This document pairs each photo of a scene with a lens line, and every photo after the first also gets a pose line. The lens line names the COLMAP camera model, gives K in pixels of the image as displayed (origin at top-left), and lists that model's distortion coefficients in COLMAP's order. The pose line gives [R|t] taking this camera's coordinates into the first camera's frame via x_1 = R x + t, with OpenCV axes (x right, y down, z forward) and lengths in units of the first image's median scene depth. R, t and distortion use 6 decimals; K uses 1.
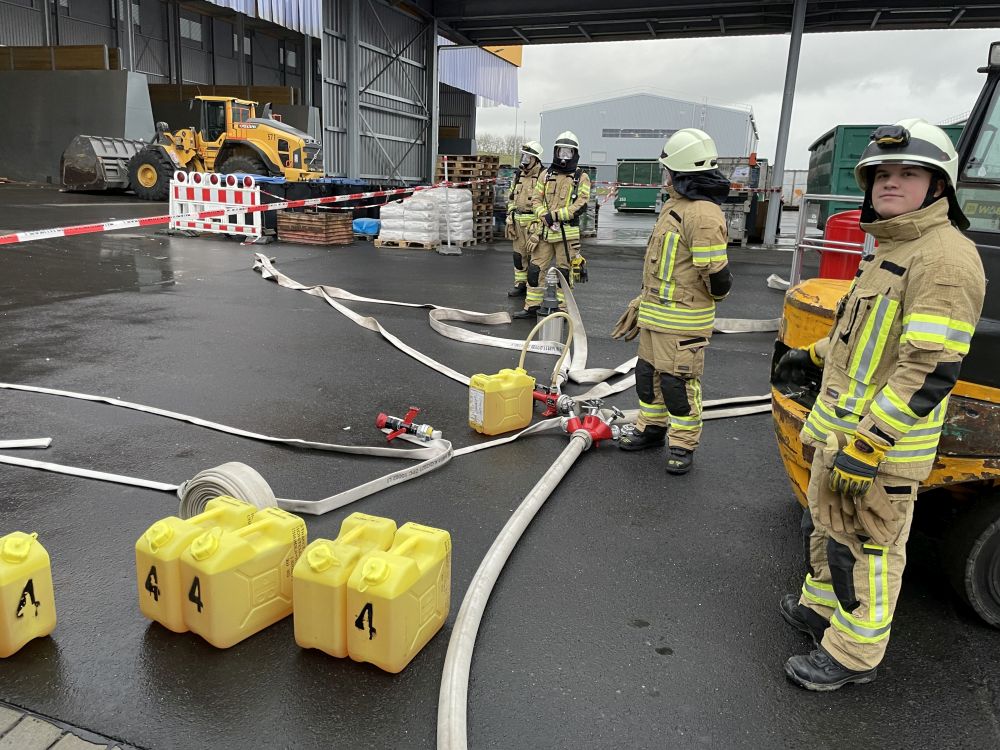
lens RADIAL K [[758.8, 0, 502.8], [0, 758.8, 374.9], [0, 0, 1]] dist [0.034001, -0.027010]
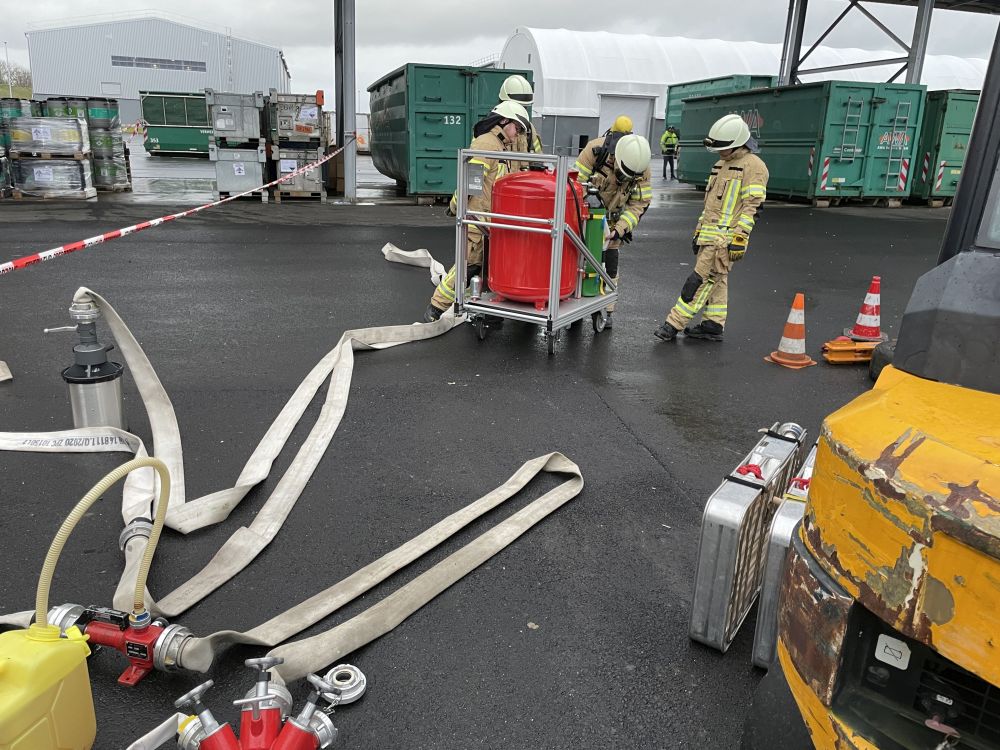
lens RADIAL K [[758.8, 0, 502.0], [0, 758.8, 366.3], [0, 0, 1]] dist [0.034001, -0.027010]
pose [[0.841822, -0.146387, 0.519525, 0.010716], [0.114048, 0.989030, 0.093880, -0.041126], [-0.527568, -0.019780, 0.849282, 0.157271]]
